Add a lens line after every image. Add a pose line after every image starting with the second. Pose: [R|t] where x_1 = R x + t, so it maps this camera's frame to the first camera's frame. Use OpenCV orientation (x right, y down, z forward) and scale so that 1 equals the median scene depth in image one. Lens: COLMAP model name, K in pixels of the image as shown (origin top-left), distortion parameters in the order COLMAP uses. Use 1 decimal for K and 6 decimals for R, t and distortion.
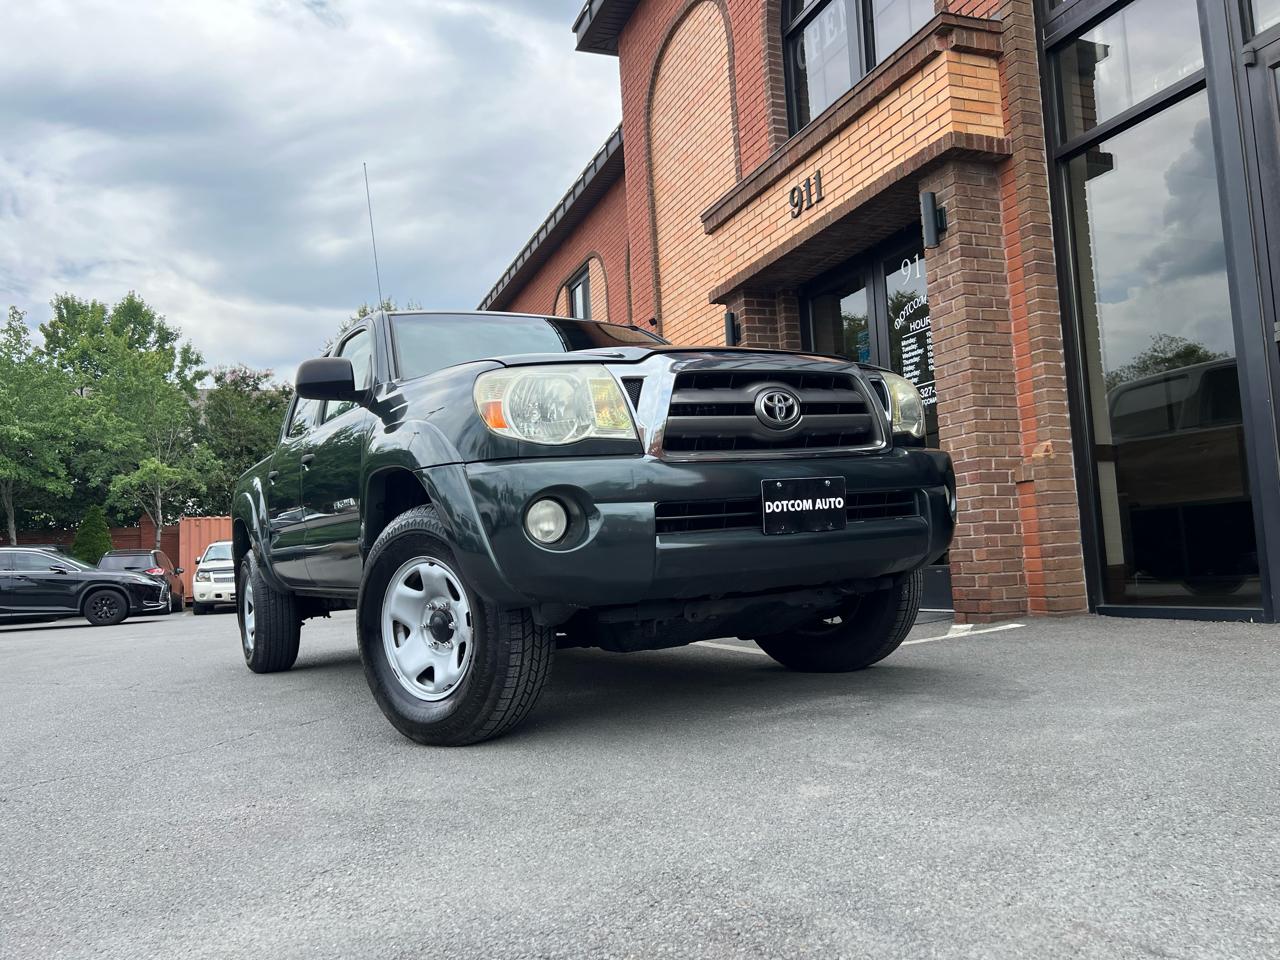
lens RADIAL K [[963.0, 0, 641.9], [0, 963.0, 487.3], [0, 0, 1]] dist [0.045602, -0.052342]
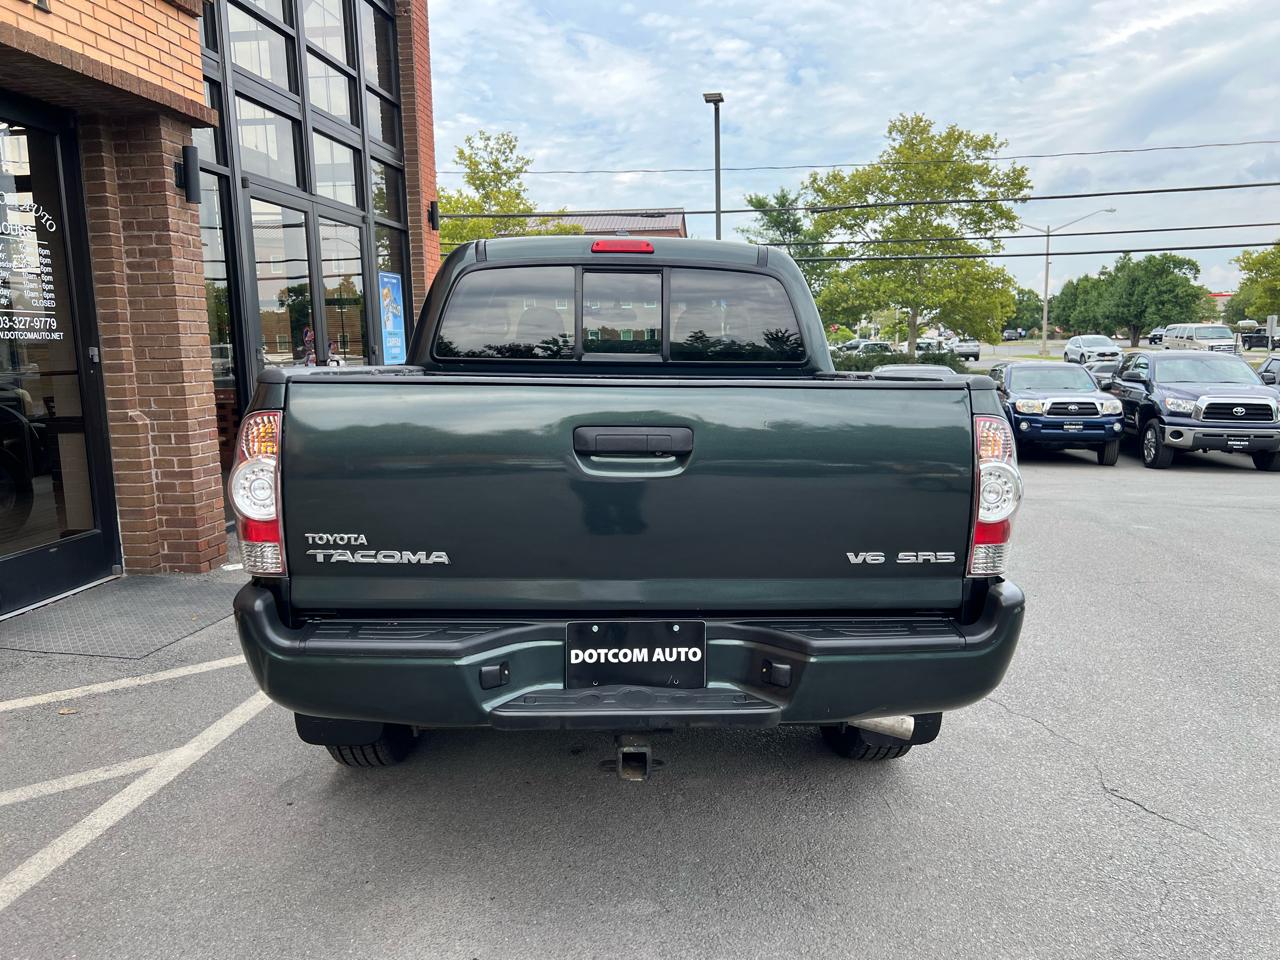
lens RADIAL K [[965.2, 0, 655.2], [0, 965.2, 479.3], [0, 0, 1]] dist [0.042430, -0.052185]
pose [[-0.885282, 0.004216, 0.465035, -0.491210], [0.026361, 0.998806, 0.041129, 0.006651], [-0.464307, 0.048669, -0.884336, 1.407266]]
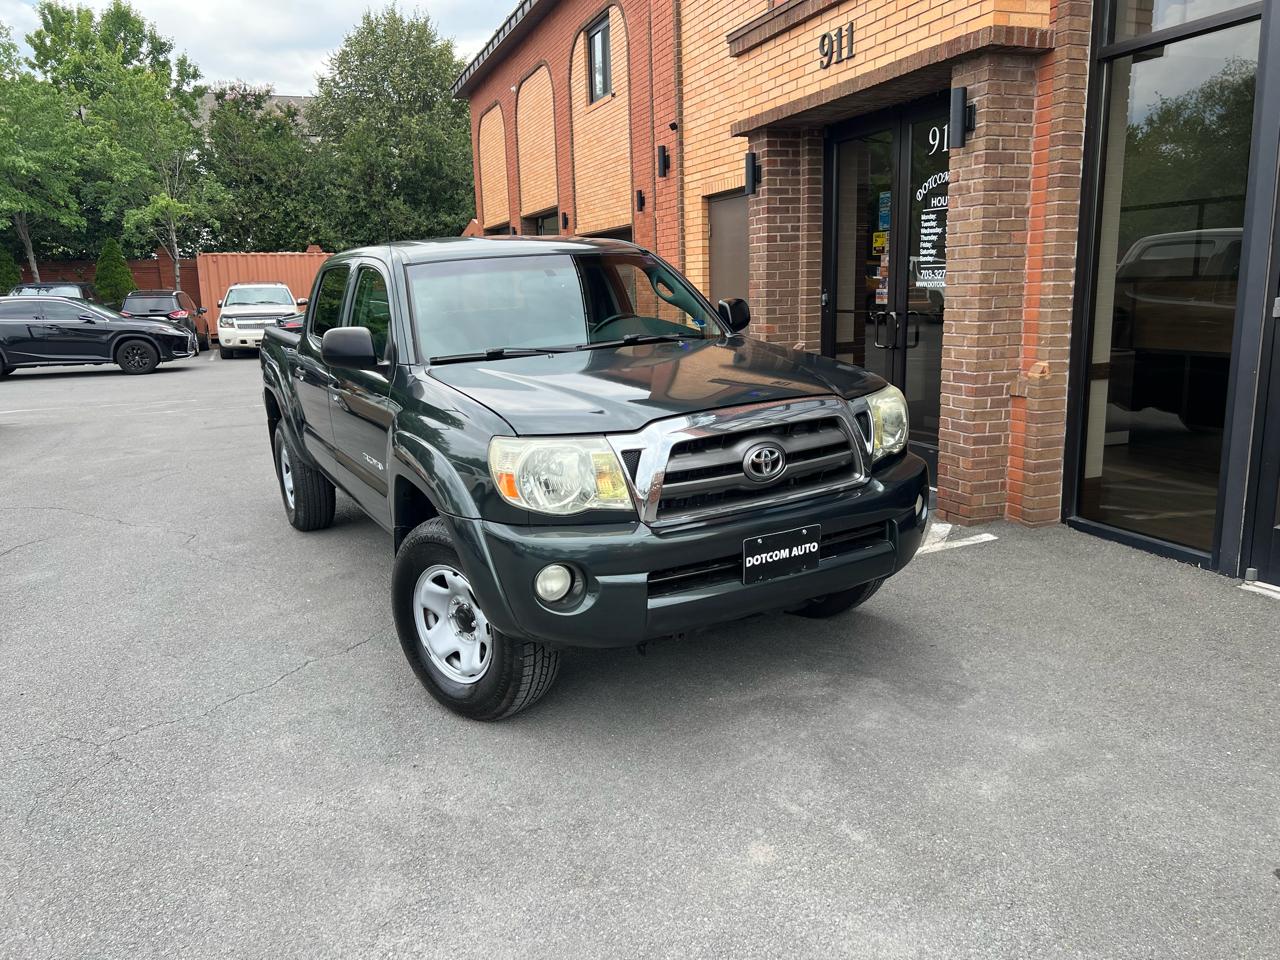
lens RADIAL K [[962.7, 0, 634.9], [0, 962.7, 485.3], [0, 0, 1]] dist [0.047732, -0.054512]
pose [[0.999301, 0.030042, -0.022264, 0.008338], [-0.022409, 0.957794, 0.286581, -0.163819], [0.029934, -0.285882, 0.957797, -0.028108]]
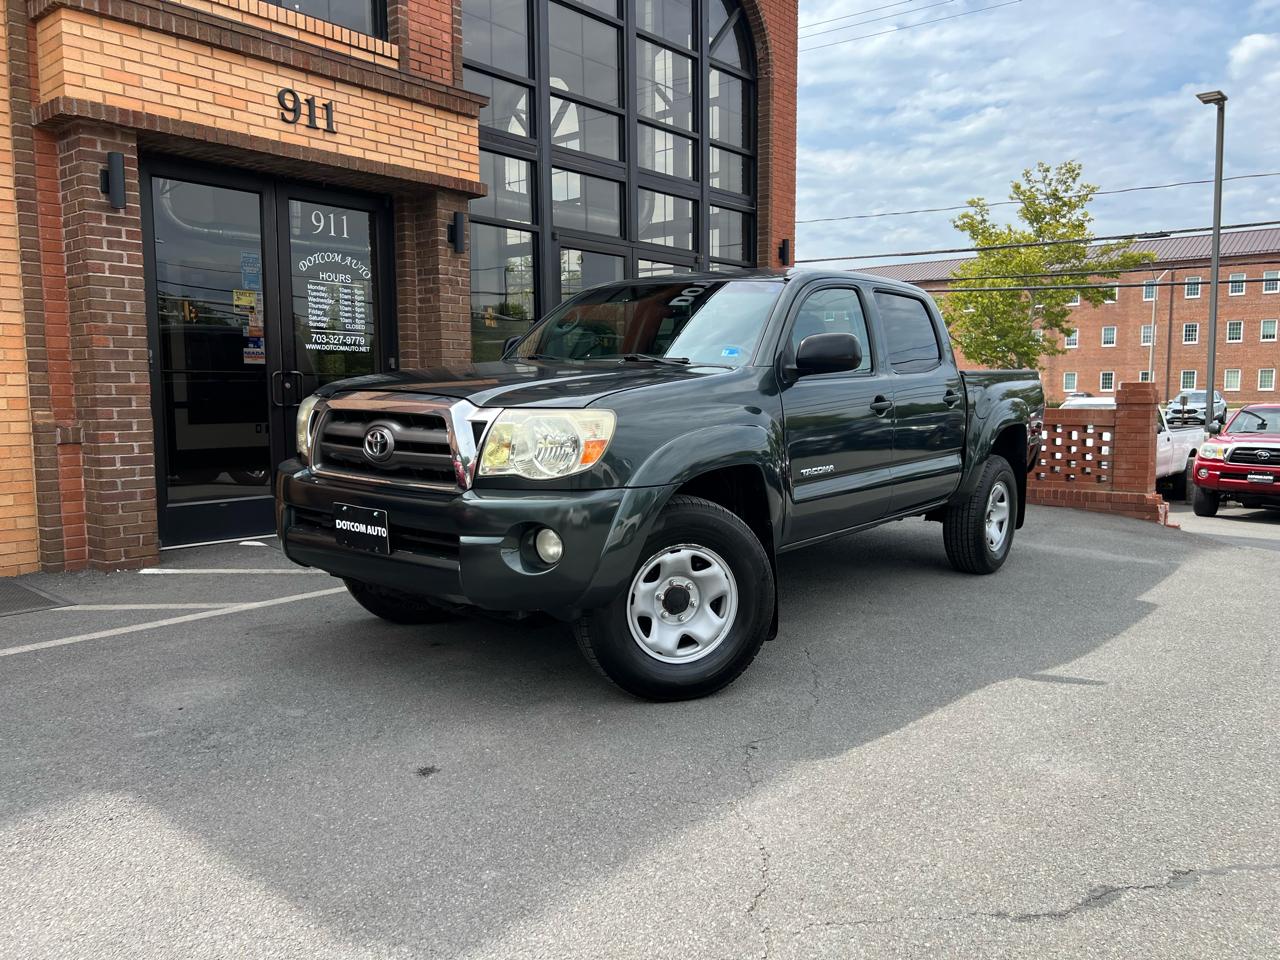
lens RADIAL K [[965.2, 0, 649.5], [0, 965.2, 481.9], [0, 0, 1]] dist [0.042430, -0.052185]
pose [[-0.479031, -0.023734, 0.877477, -0.868631], [-0.040958, 0.999150, 0.004665, 0.048277], [-0.876842, -0.033706, -0.479596, 1.181439]]
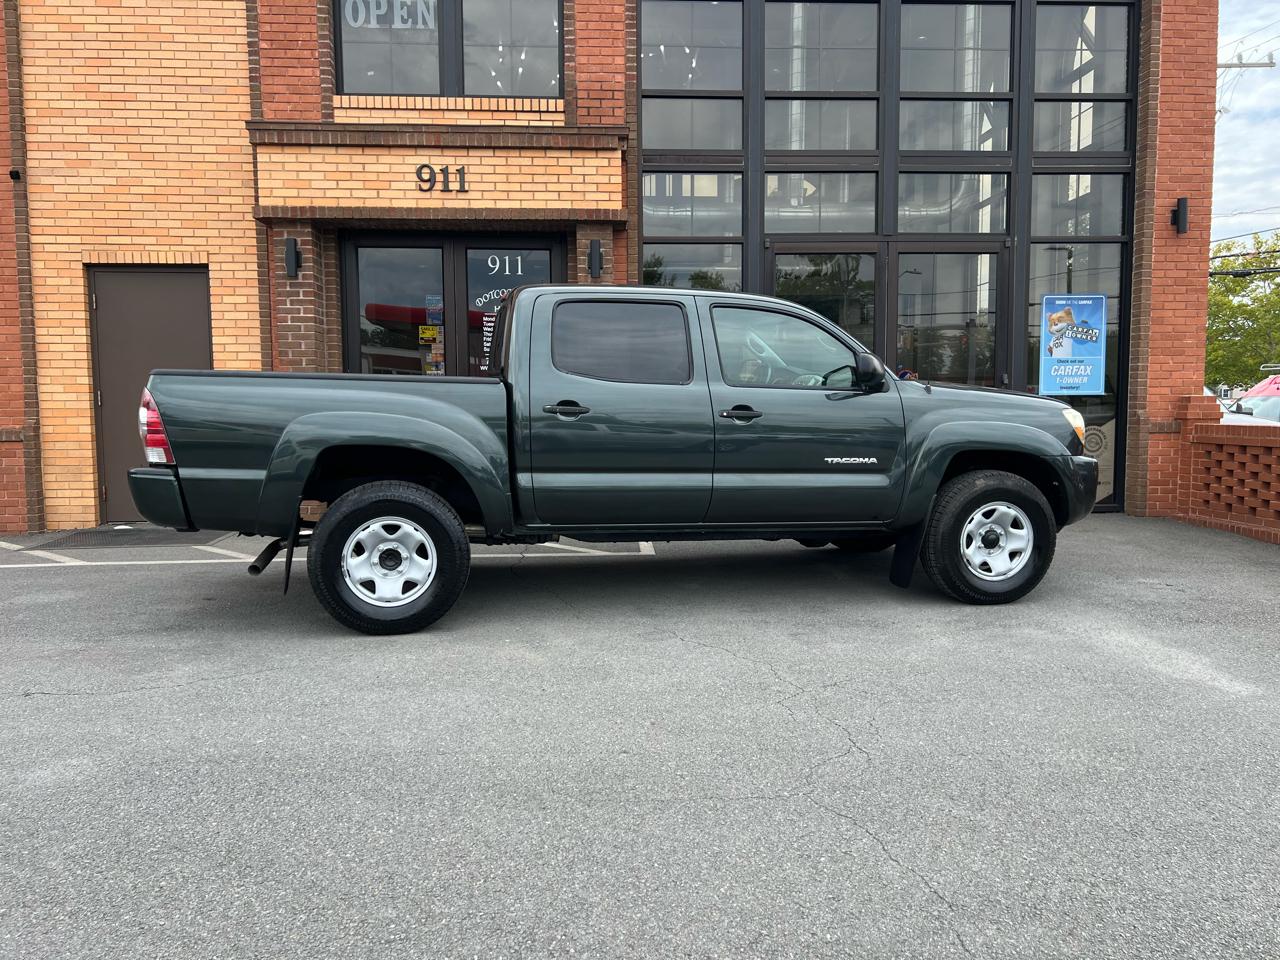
lens RADIAL K [[965.2, 0, 646.9], [0, 965.2, 488.3], [0, 0, 1]] dist [0.042430, -0.052185]
pose [[0.309064, -0.023730, 0.950745, -0.917163], [-0.091542, 0.994305, 0.054575, -0.011779], [-0.946625, -0.103900, 0.305132, 0.367352]]
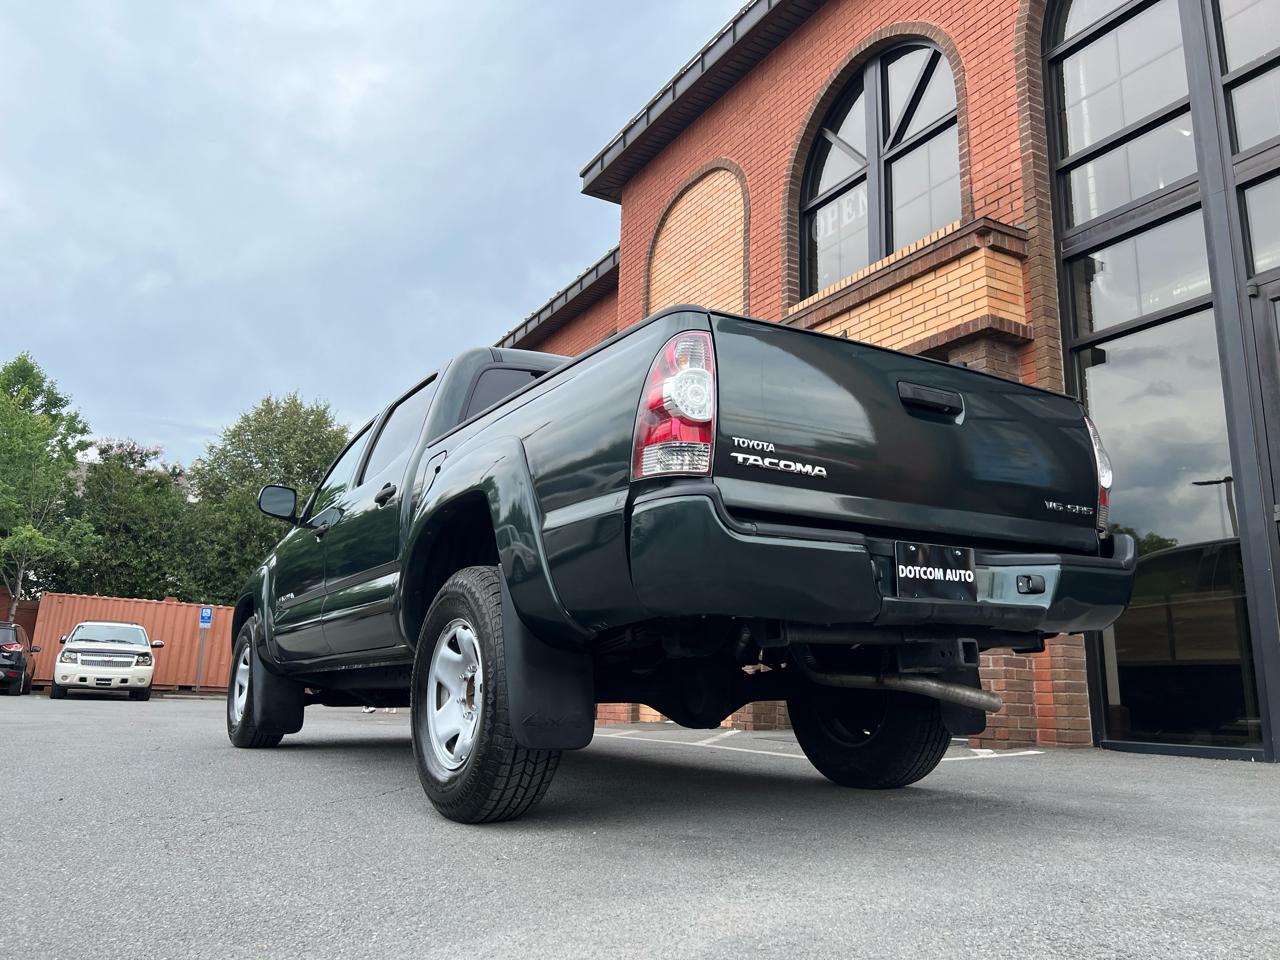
lens RADIAL K [[962.7, 0, 634.0], [0, 962.7, 473.1], [0, 0, 1]] dist [0.047732, -0.054512]
pose [[0.986417, 0.113698, 0.118547, -0.175733], [-0.095115, 0.983778, -0.152099, 0.031817], [-0.133917, 0.138758, 0.981230, -0.048839]]
